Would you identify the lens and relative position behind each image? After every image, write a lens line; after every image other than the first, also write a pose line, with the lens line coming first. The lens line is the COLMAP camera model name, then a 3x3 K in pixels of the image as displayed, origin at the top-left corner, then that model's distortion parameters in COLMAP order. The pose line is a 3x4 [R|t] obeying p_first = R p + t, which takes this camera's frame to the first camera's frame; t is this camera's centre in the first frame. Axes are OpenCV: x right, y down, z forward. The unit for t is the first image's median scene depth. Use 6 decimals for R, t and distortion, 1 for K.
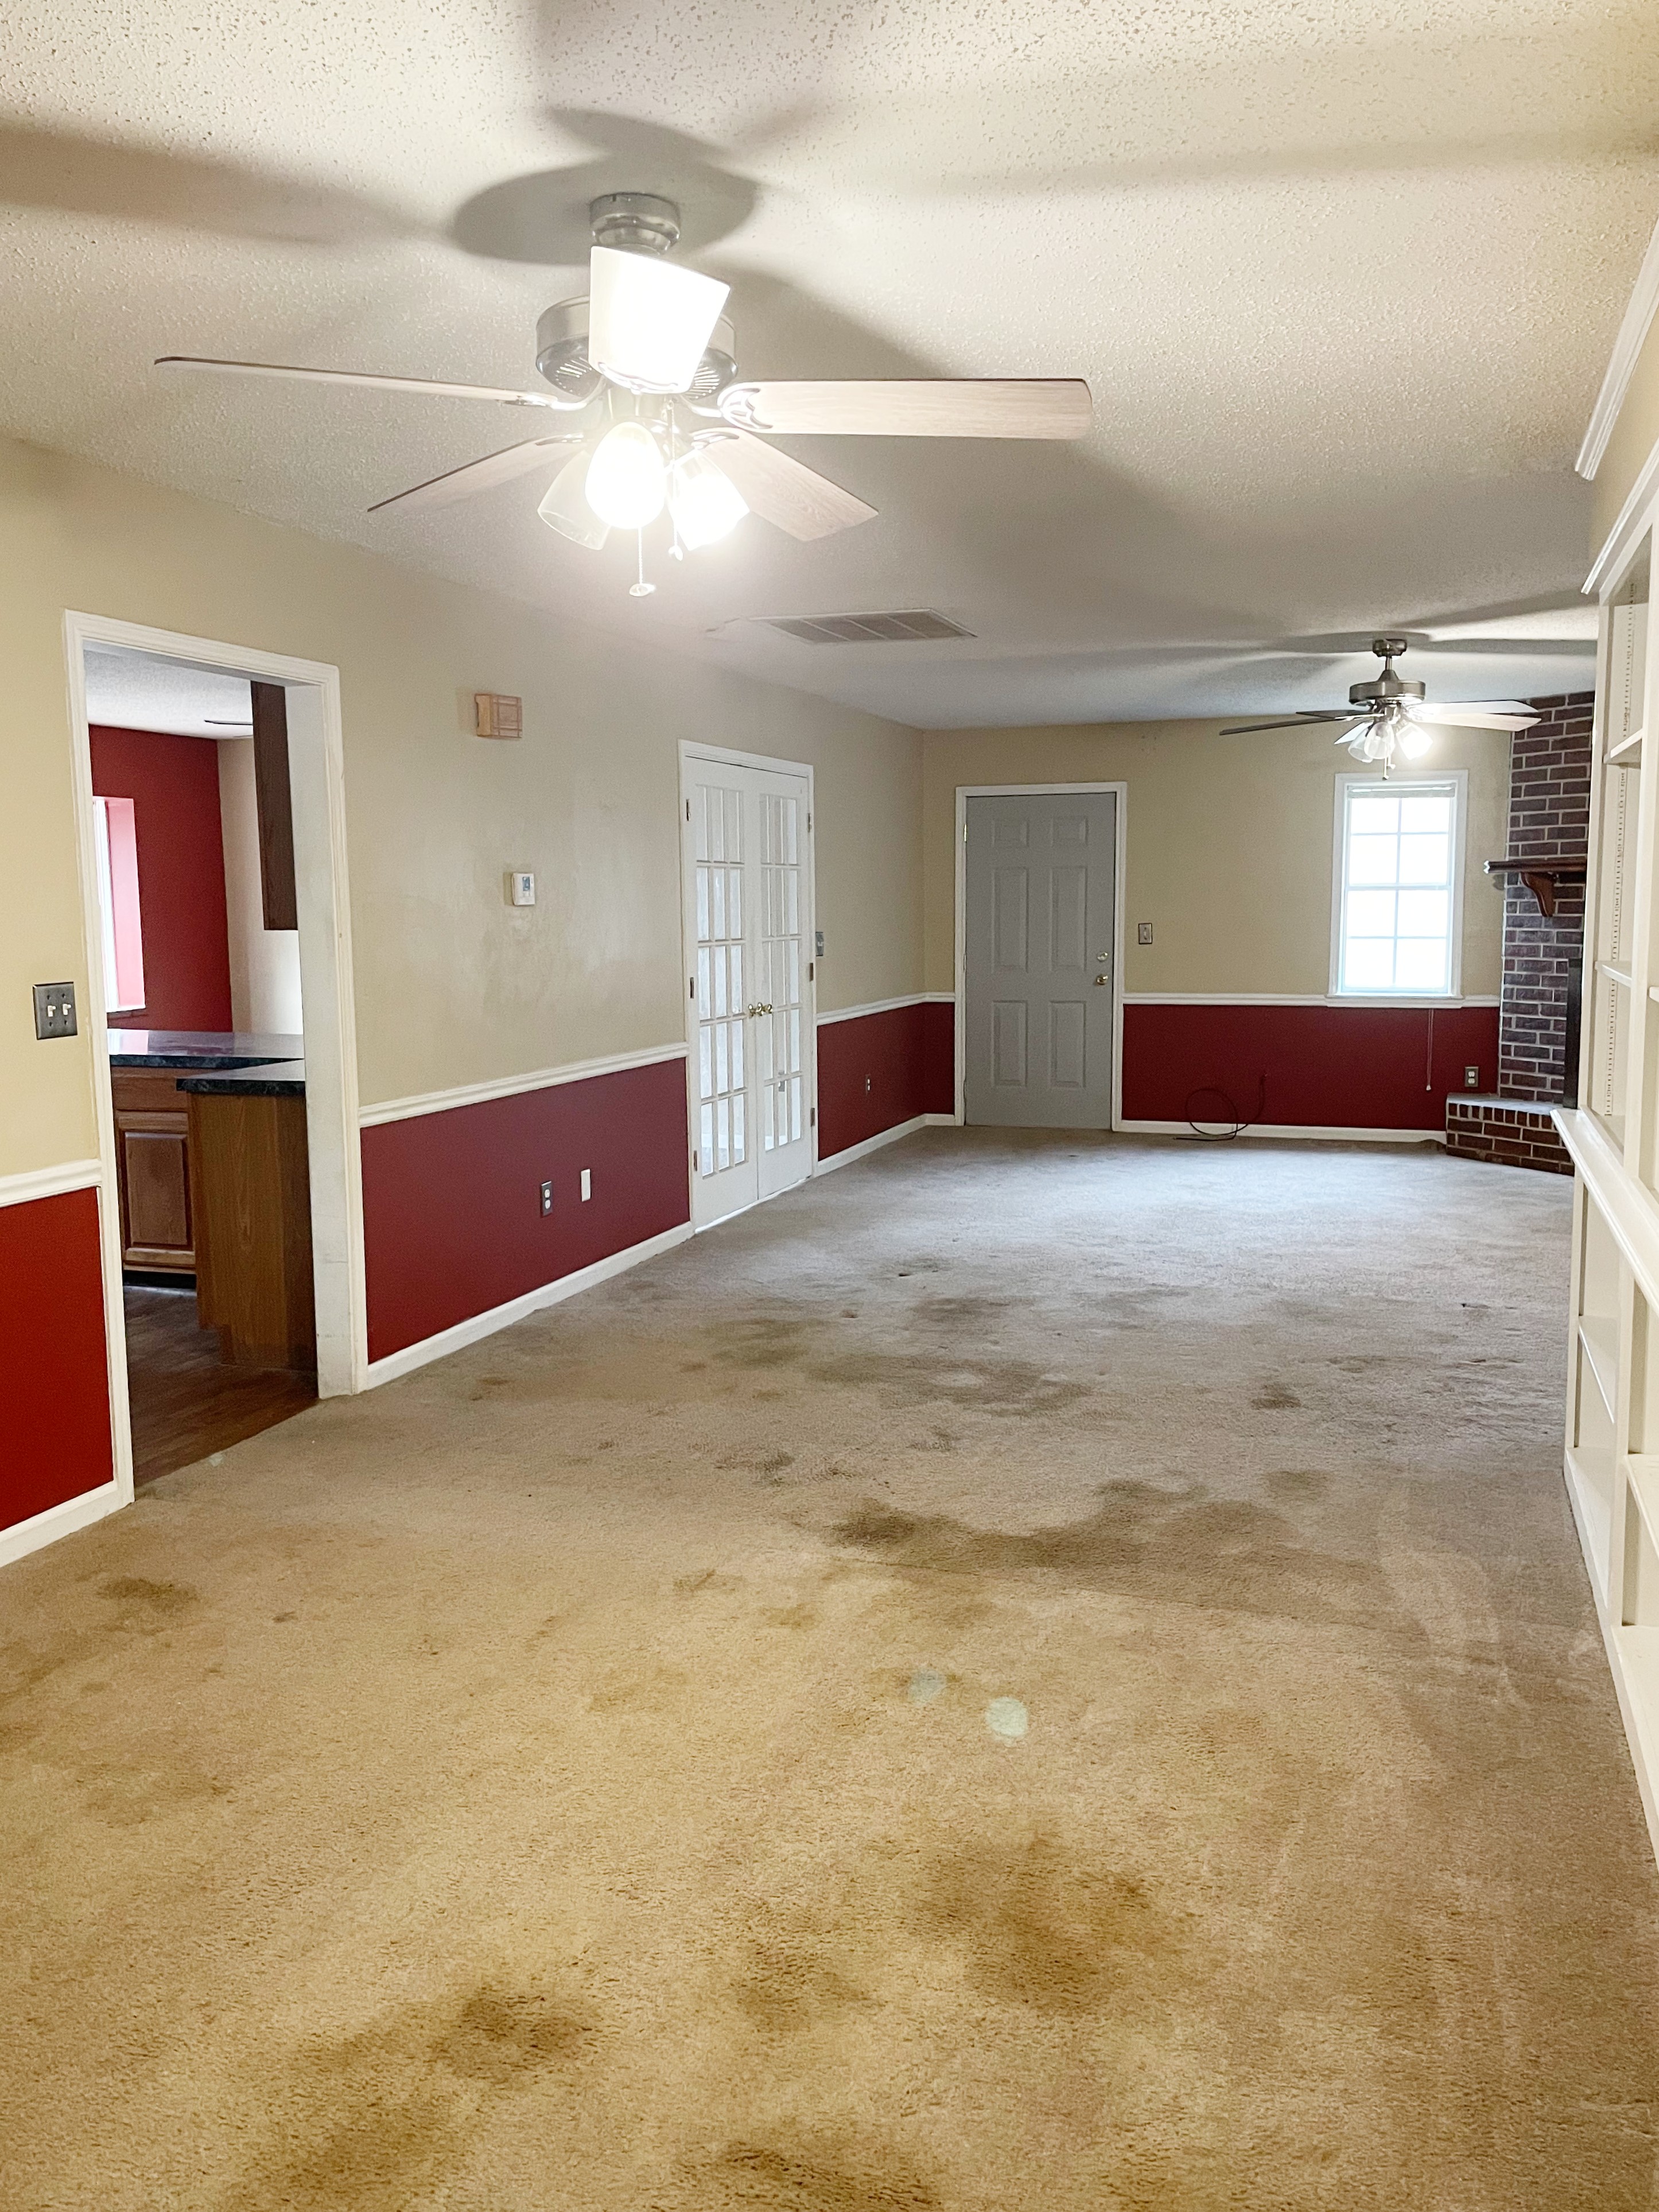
lens RADIAL K [[1762.5, 0, 830.1], [0, 1762.5, 1102.6], [0, 0, 1]] dist [0.050236, -0.049292]
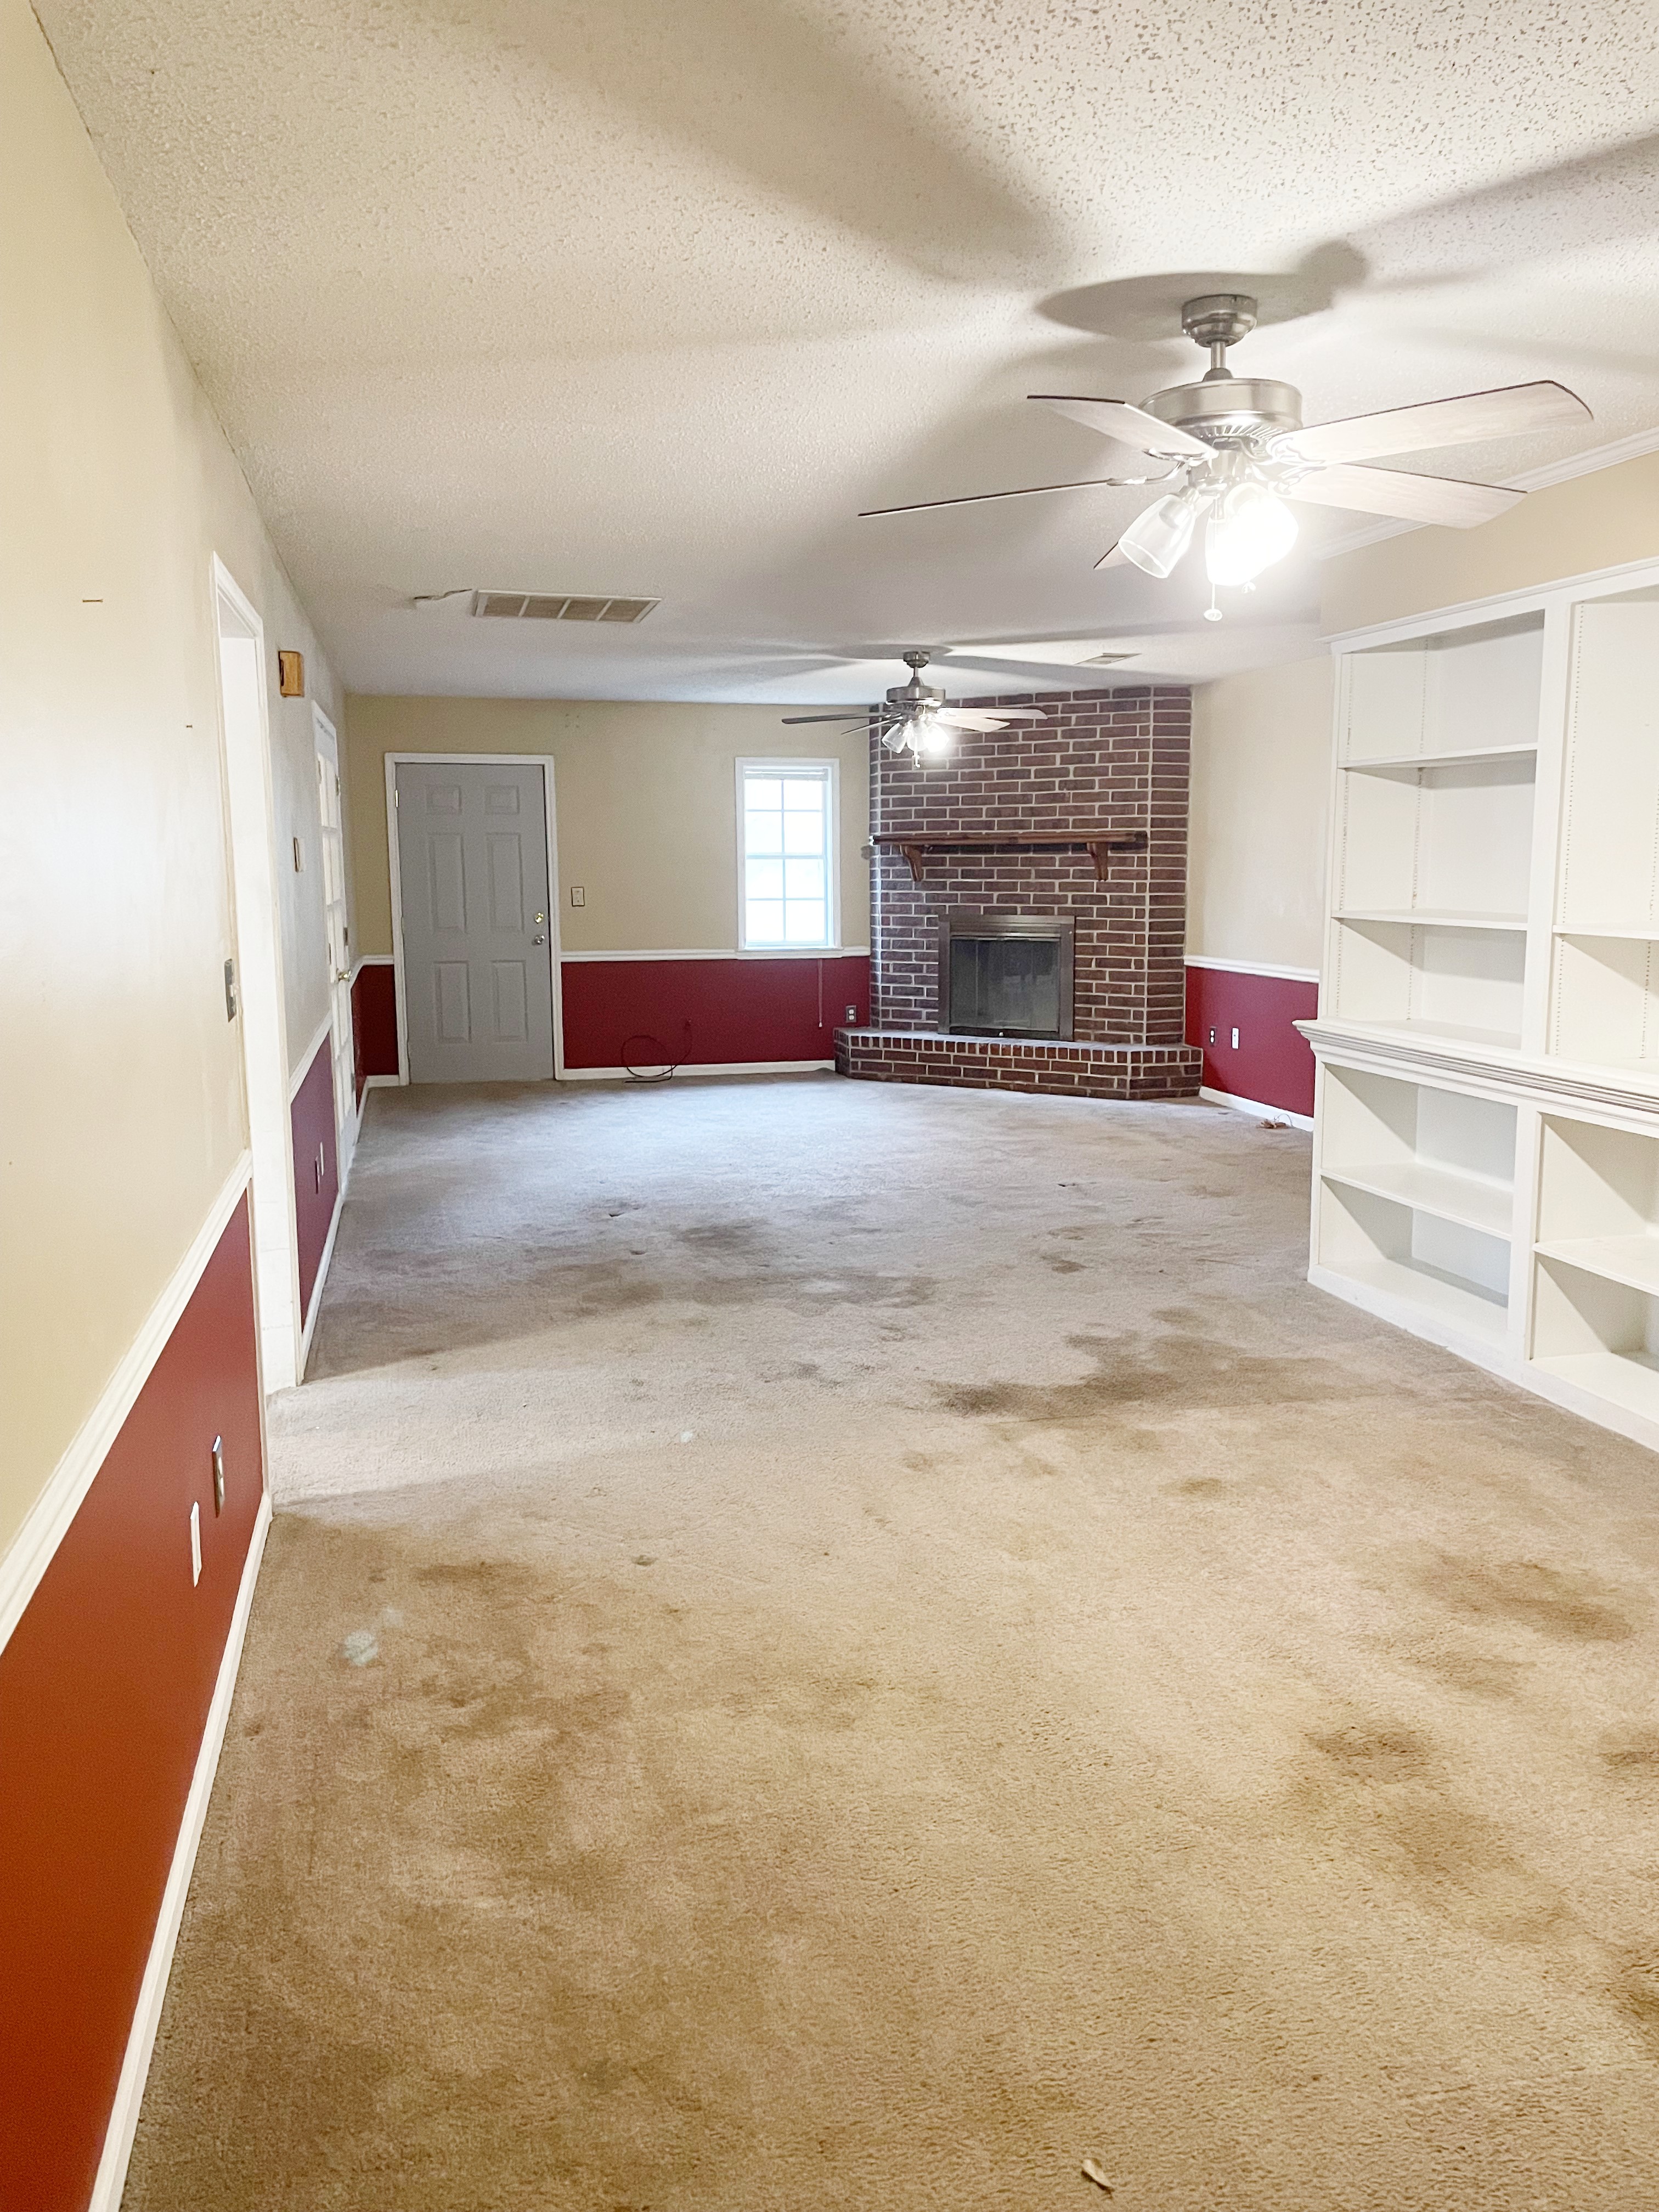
lens RADIAL K [[1678.7, 0, 828.8], [0, 1678.7, 1094.0], [0, 0, 1]] dist [0.063952, -0.016615]
pose [[0.845639, -0.071495, 0.528945, -0.368553], [0.059935, 0.997440, 0.038999, -0.008120], [-0.530380, -0.001277, 0.847759, 0.052817]]
